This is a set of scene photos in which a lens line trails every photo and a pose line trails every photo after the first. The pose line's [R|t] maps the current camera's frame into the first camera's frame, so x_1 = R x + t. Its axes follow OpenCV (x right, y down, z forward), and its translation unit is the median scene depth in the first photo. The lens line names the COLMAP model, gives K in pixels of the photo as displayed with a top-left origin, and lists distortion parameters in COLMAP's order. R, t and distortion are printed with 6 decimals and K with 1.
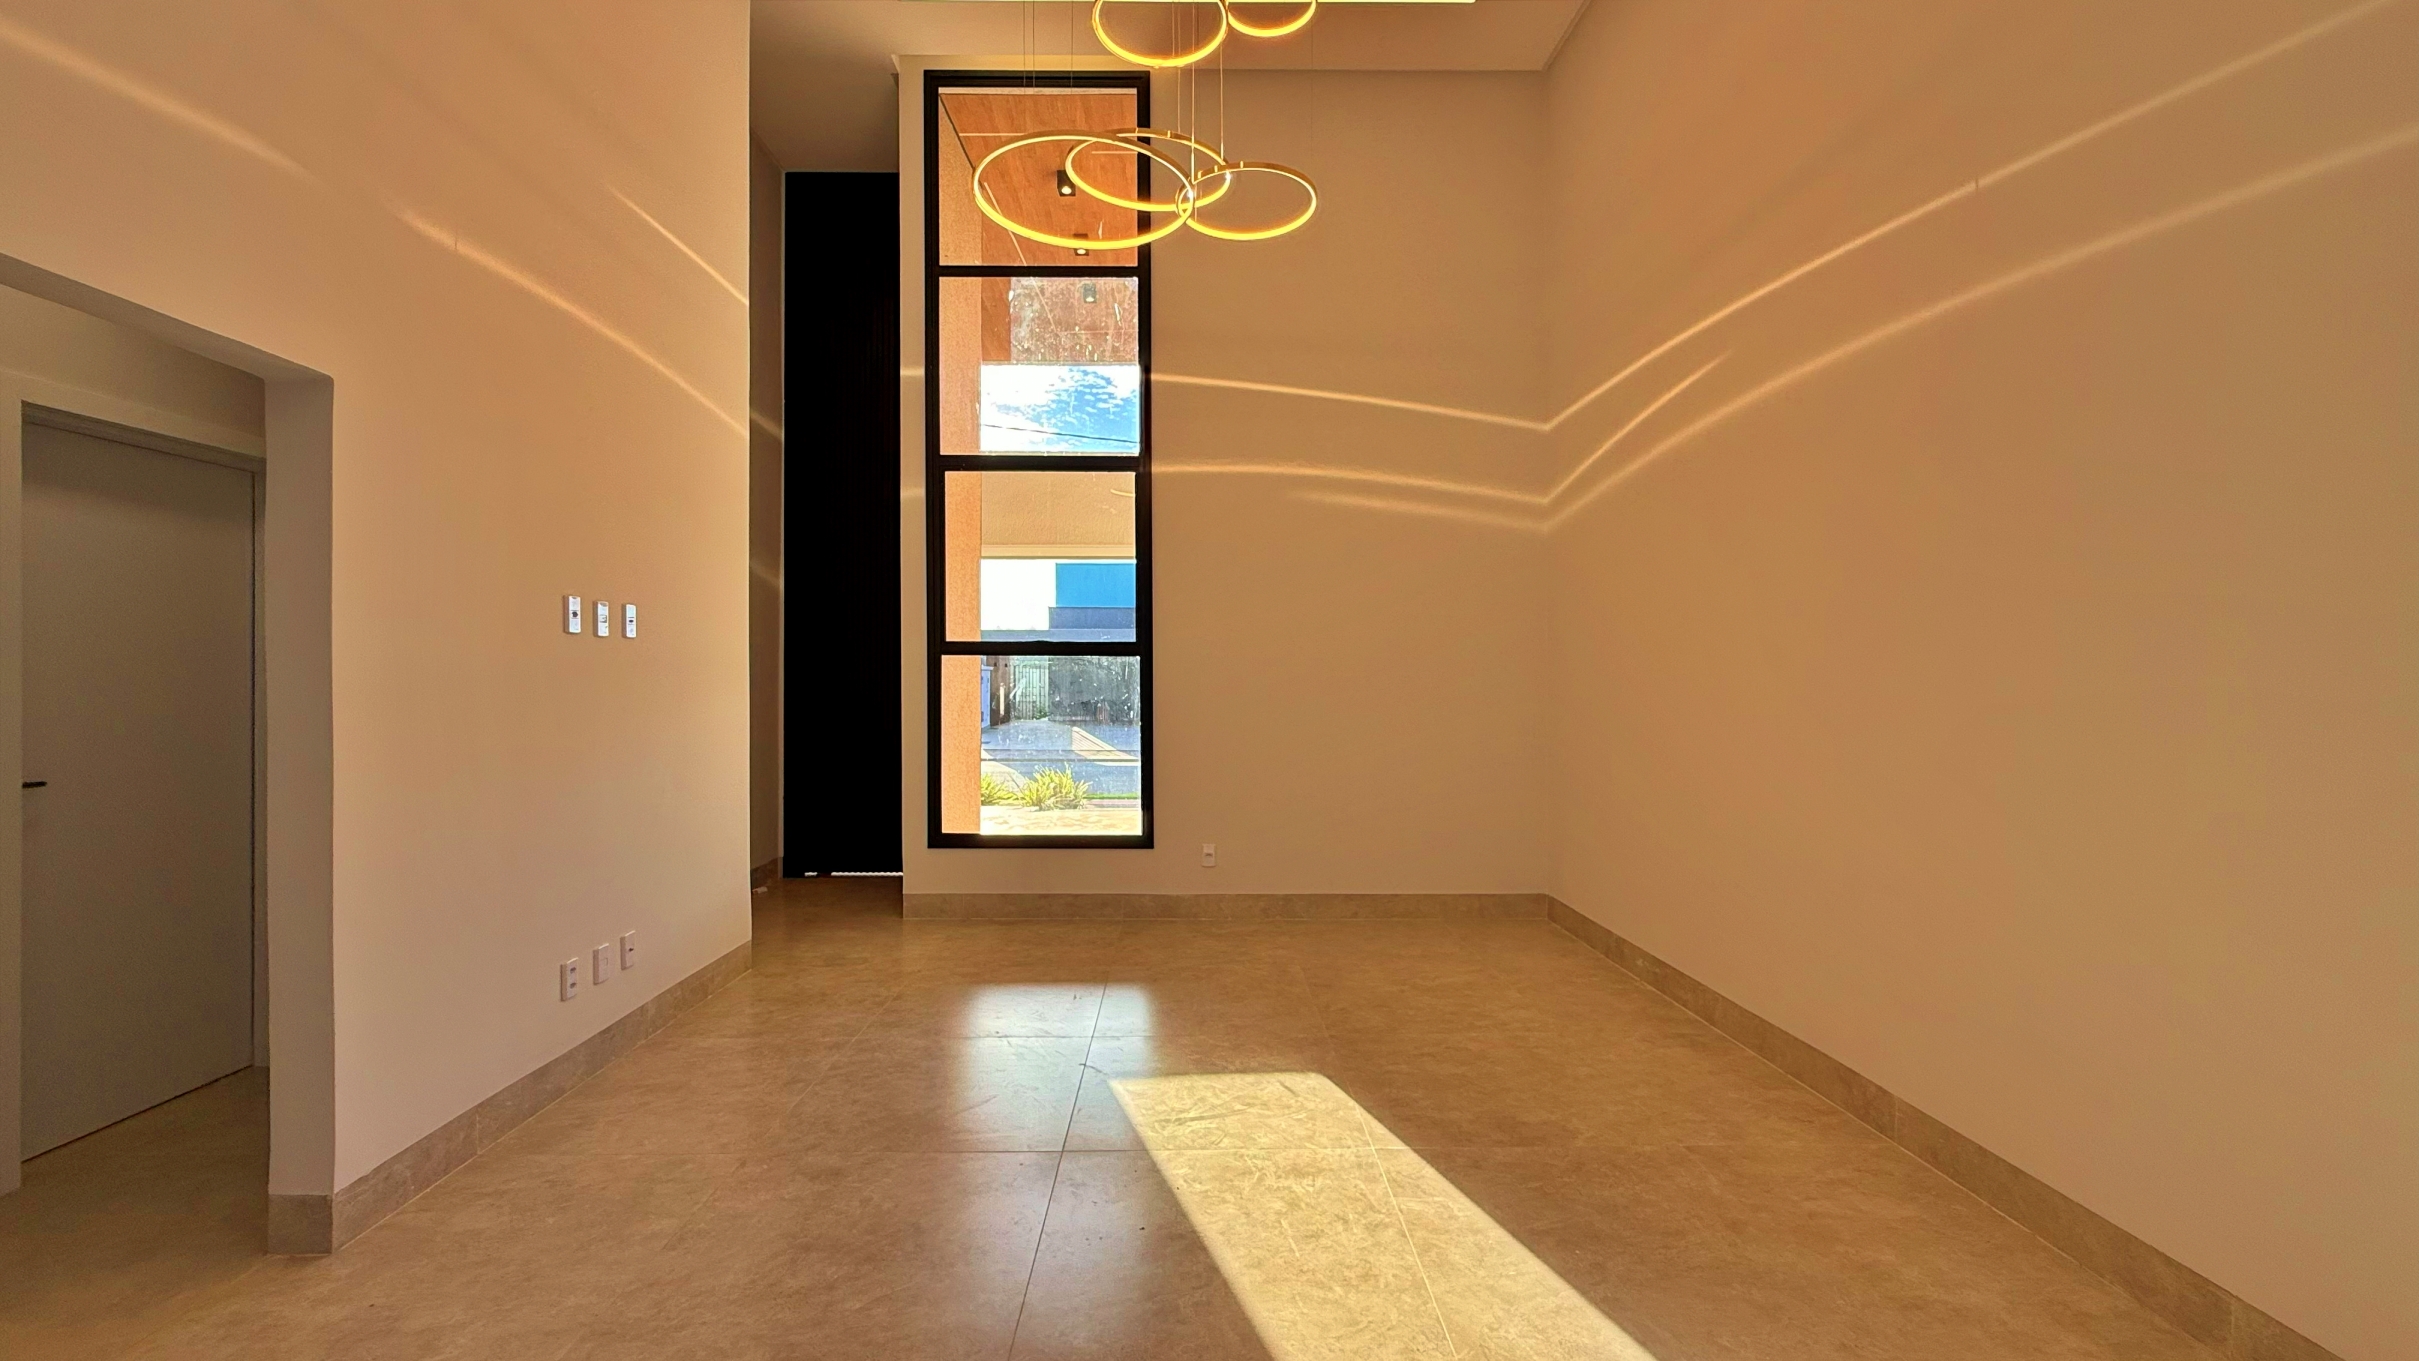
lens RADIAL K [[964.0, 0, 1199.2], [0, 964.0, 677.8], [0, 0, 1]] dist [0.000250, 0.000250]
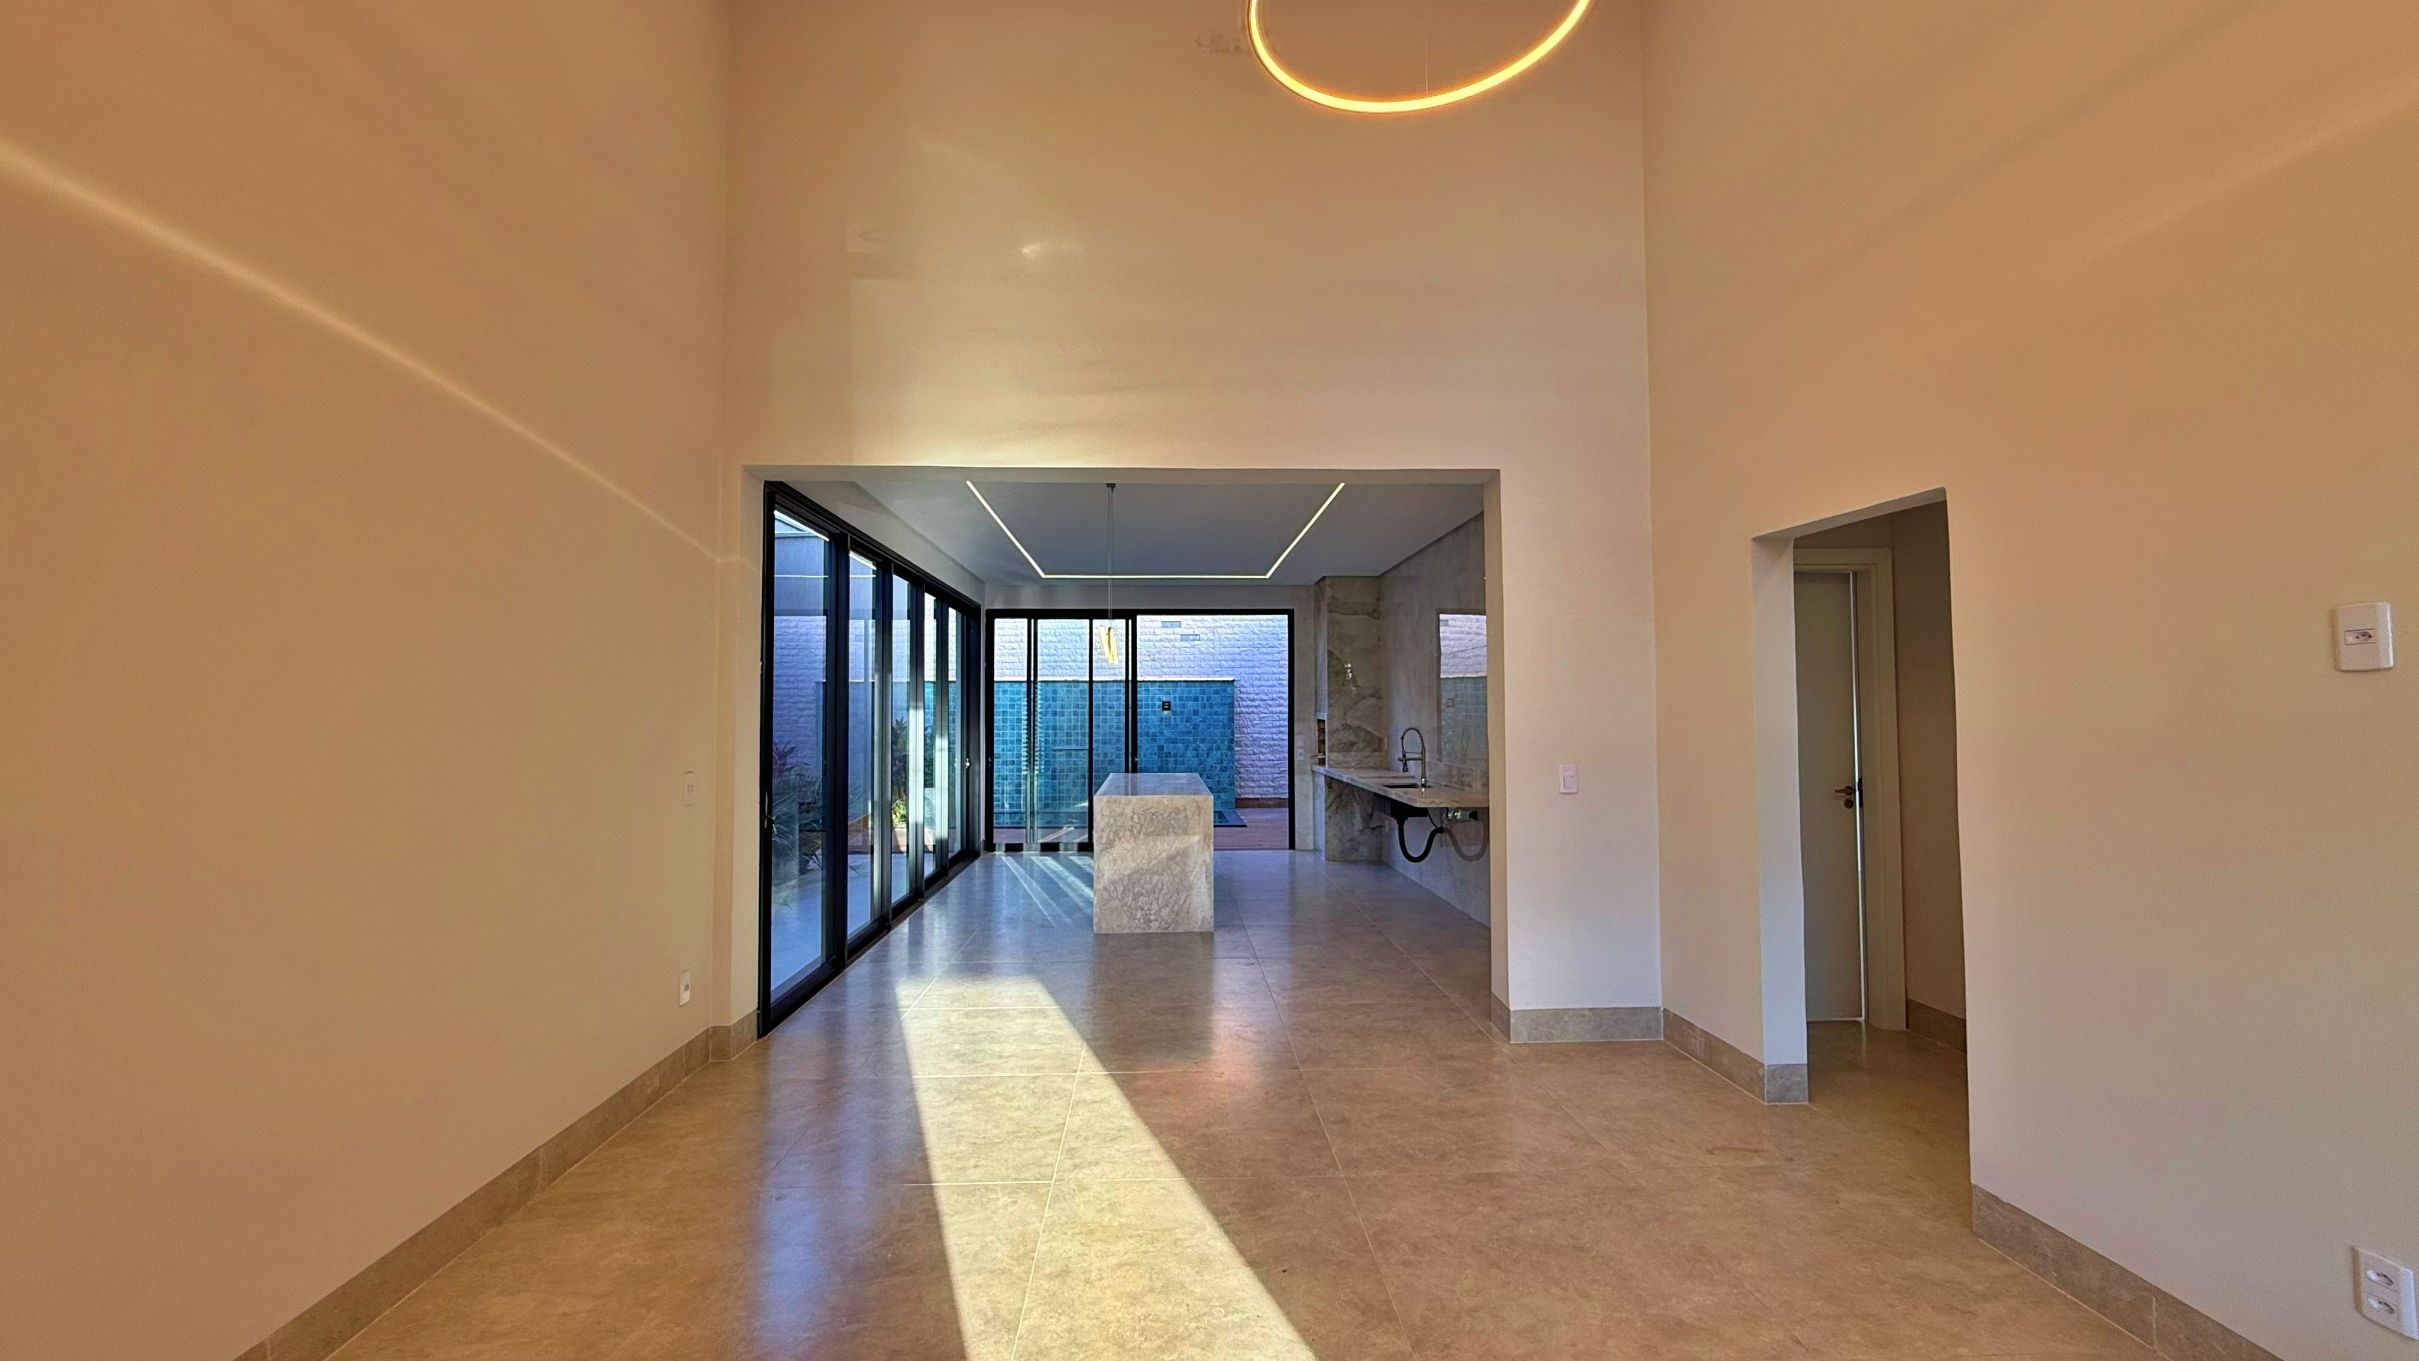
lens RADIAL K [[965.9, 0, 1199.2], [0, 965.9, 679.1], [0, 0, 1]] dist [-0.000988, 0.000420]
pose [[-0.999673, 0.002318, -0.025476, 0.053127], [0.003163, 0.999444, -0.033179, -0.030178], [0.025385, -0.033249, -0.999125, 1.879366]]
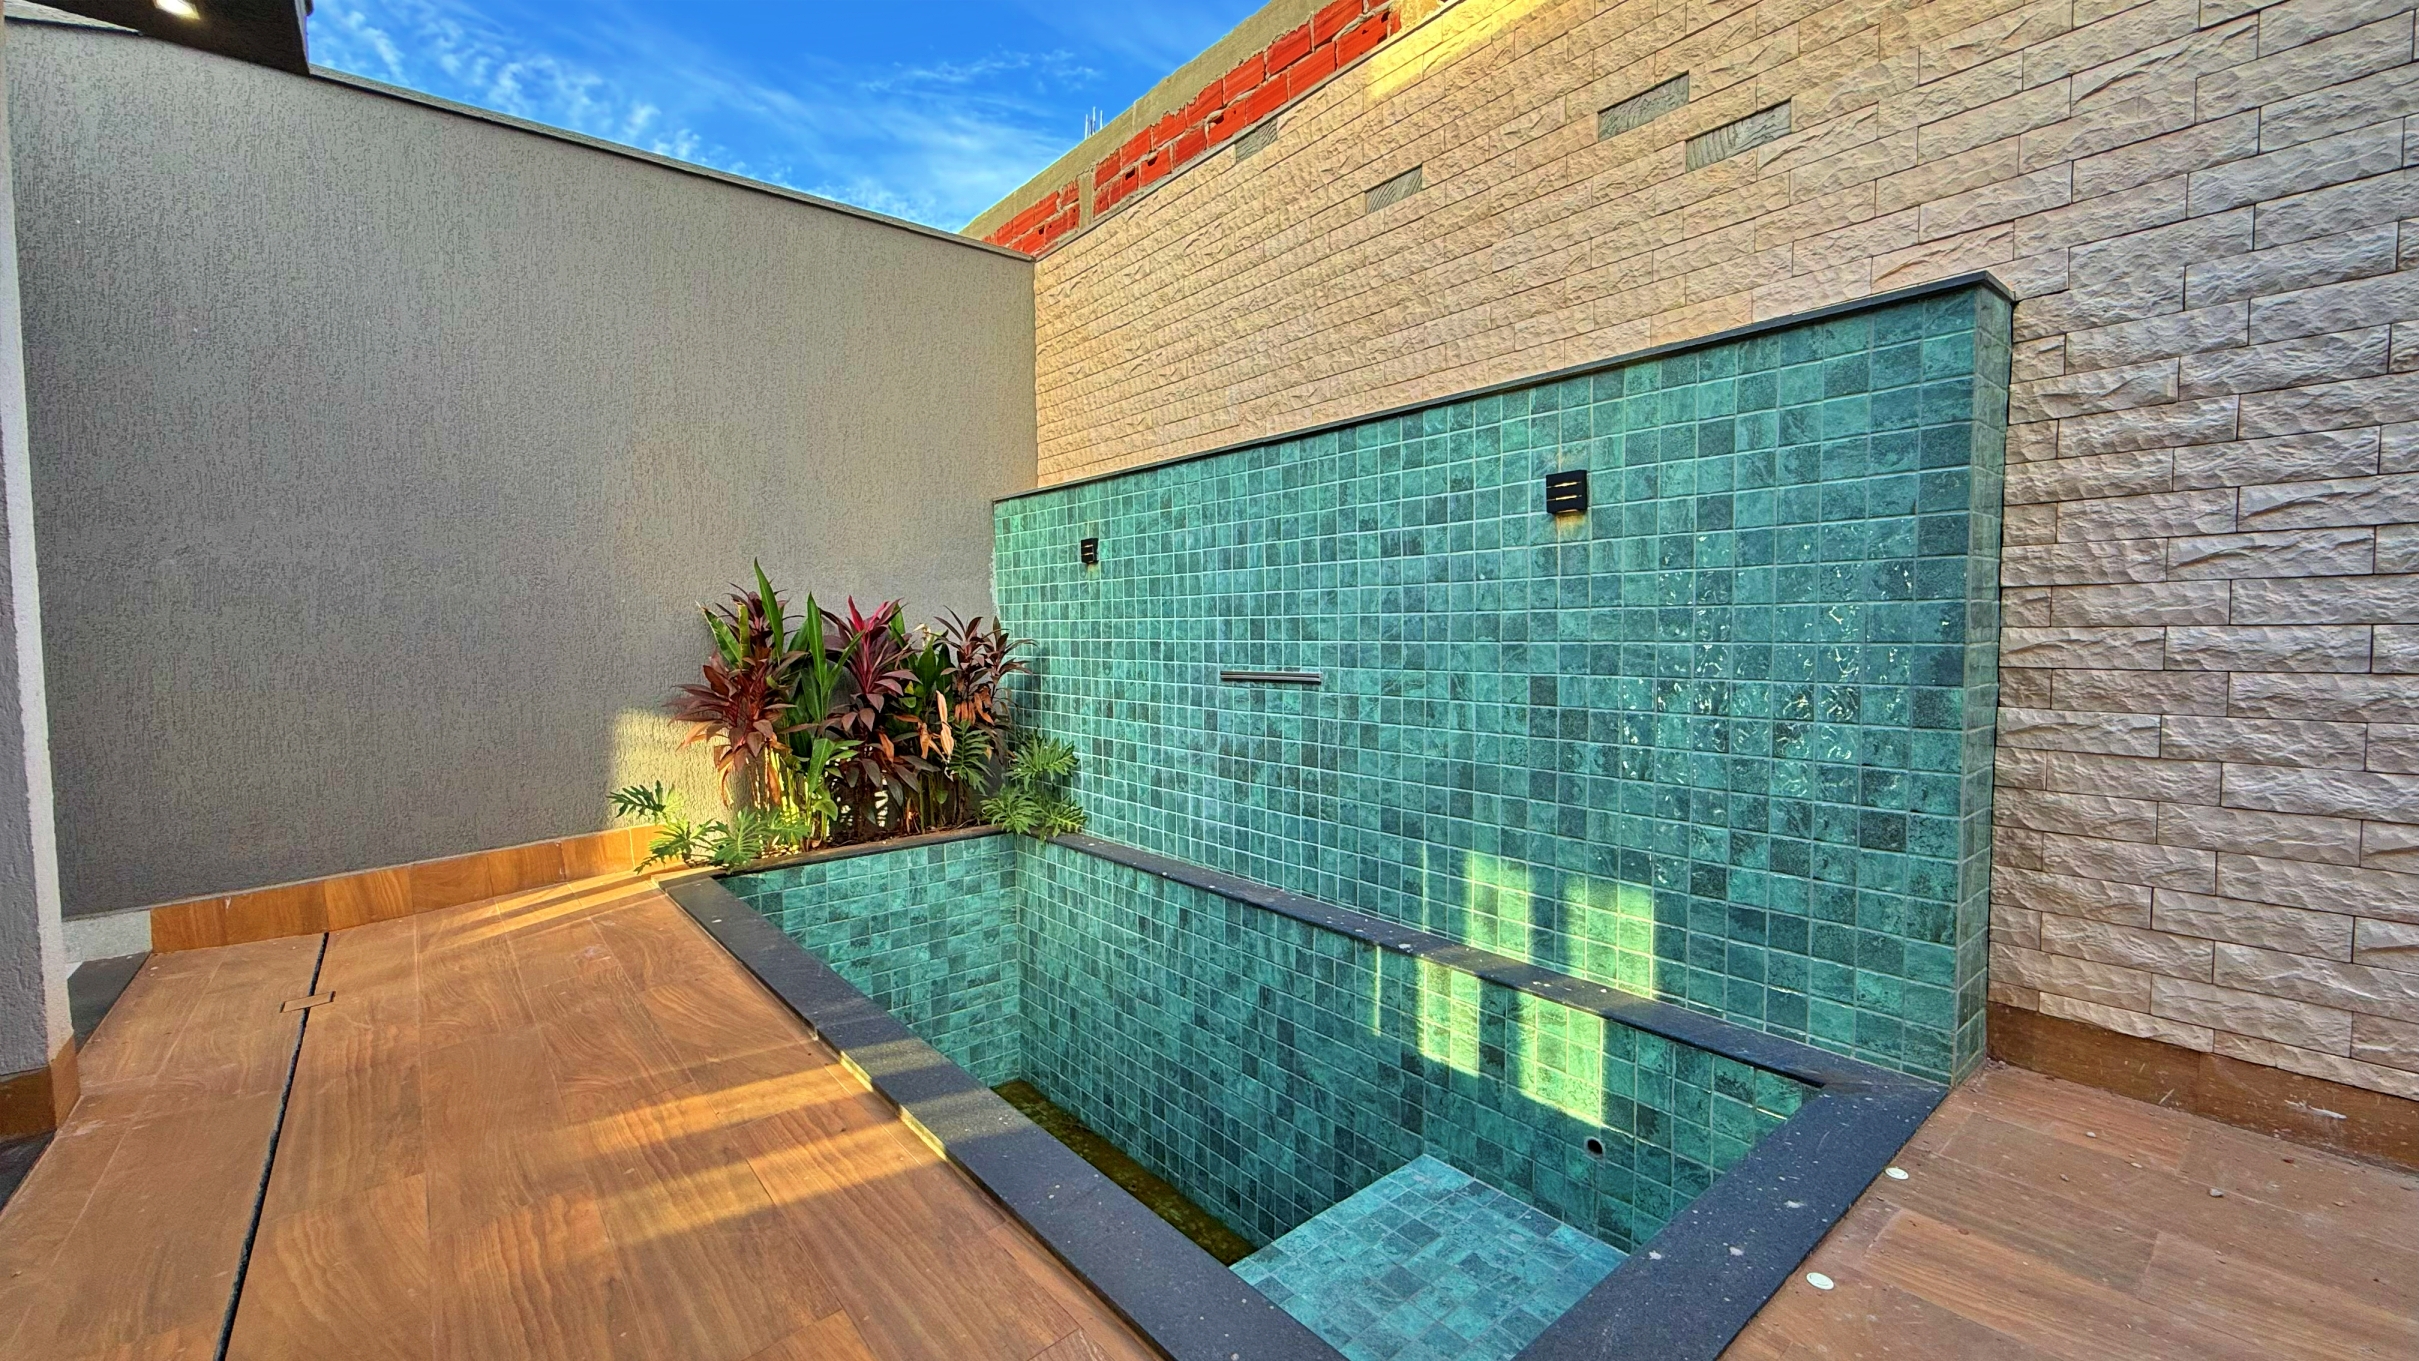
lens RADIAL K [[964.0, 0, 1199.2], [0, 964.0, 677.8], [0, 0, 1]] dist [0.000250, 0.000250]
pose [[-0.626354, -0.034015, 0.778797, -0.511326], [0.012212, 0.998497, 0.053432, 0.088669], [-0.779443, 0.042978, -0.624997, -2.374524]]
